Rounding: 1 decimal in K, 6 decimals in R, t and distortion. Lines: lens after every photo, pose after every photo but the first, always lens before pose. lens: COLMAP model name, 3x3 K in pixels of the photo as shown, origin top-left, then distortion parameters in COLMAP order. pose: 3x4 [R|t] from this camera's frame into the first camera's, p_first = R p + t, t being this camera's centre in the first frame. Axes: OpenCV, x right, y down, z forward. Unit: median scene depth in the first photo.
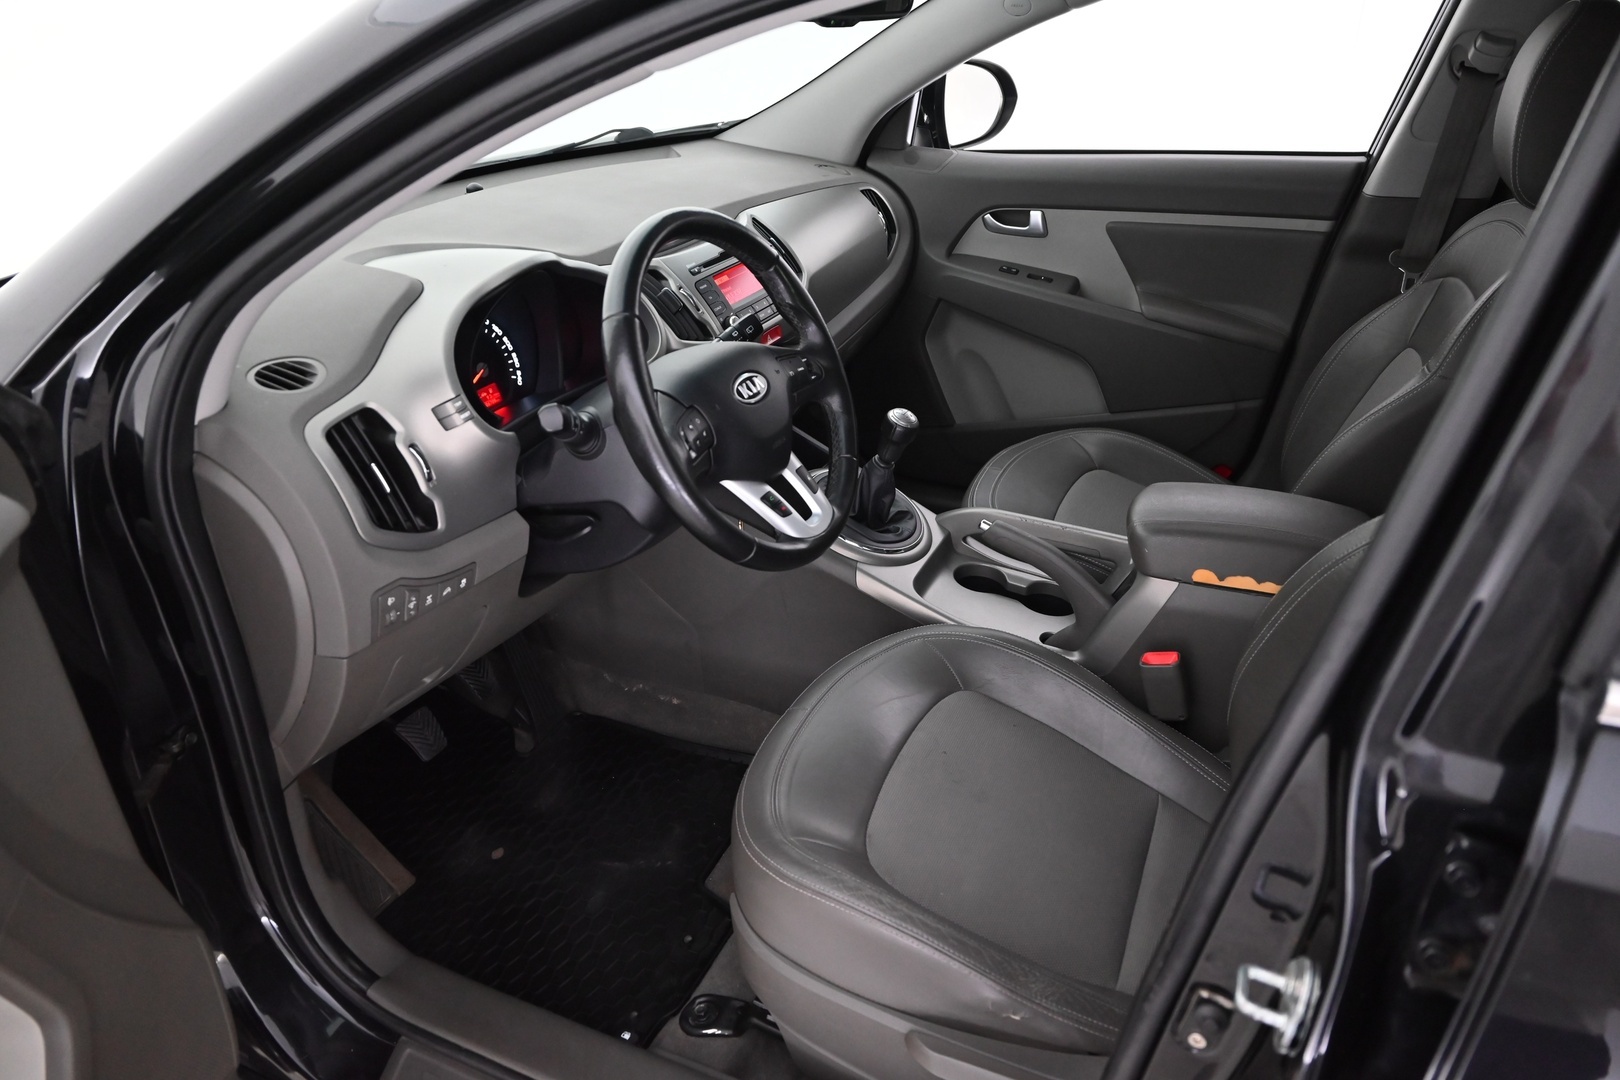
lens RADIAL K [[1084.3, 0, 810.5], [0, 1084.3, 540.0], [0, 0, 1]] dist [-0.015020, 0.000280]
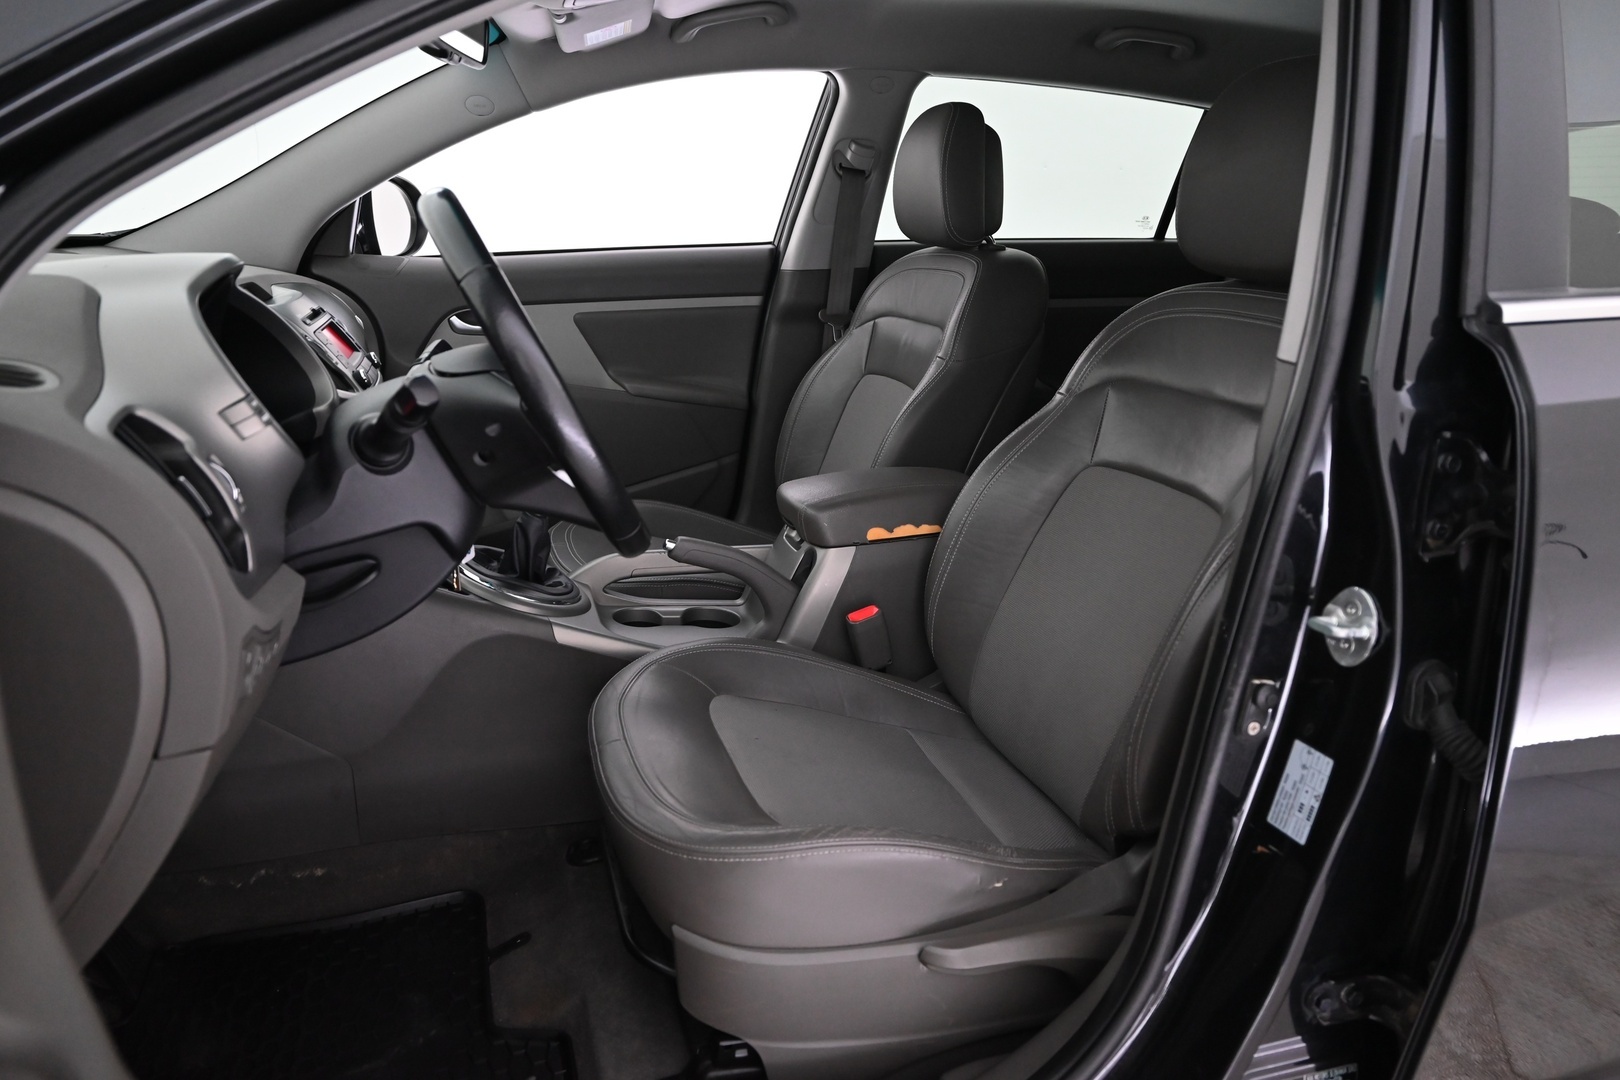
lens RADIAL K [[1084.3, 0, 810.4], [0, 1084.3, 539.1], [0, 0, 1]] dist [-0.015020, 0.000280]
pose [[0.739635, -0.167136, 0.651925, -0.320353], [0.289325, 0.953557, -0.083786, 0.083518], [-0.607644, 0.250589, 0.753640, 0.122886]]
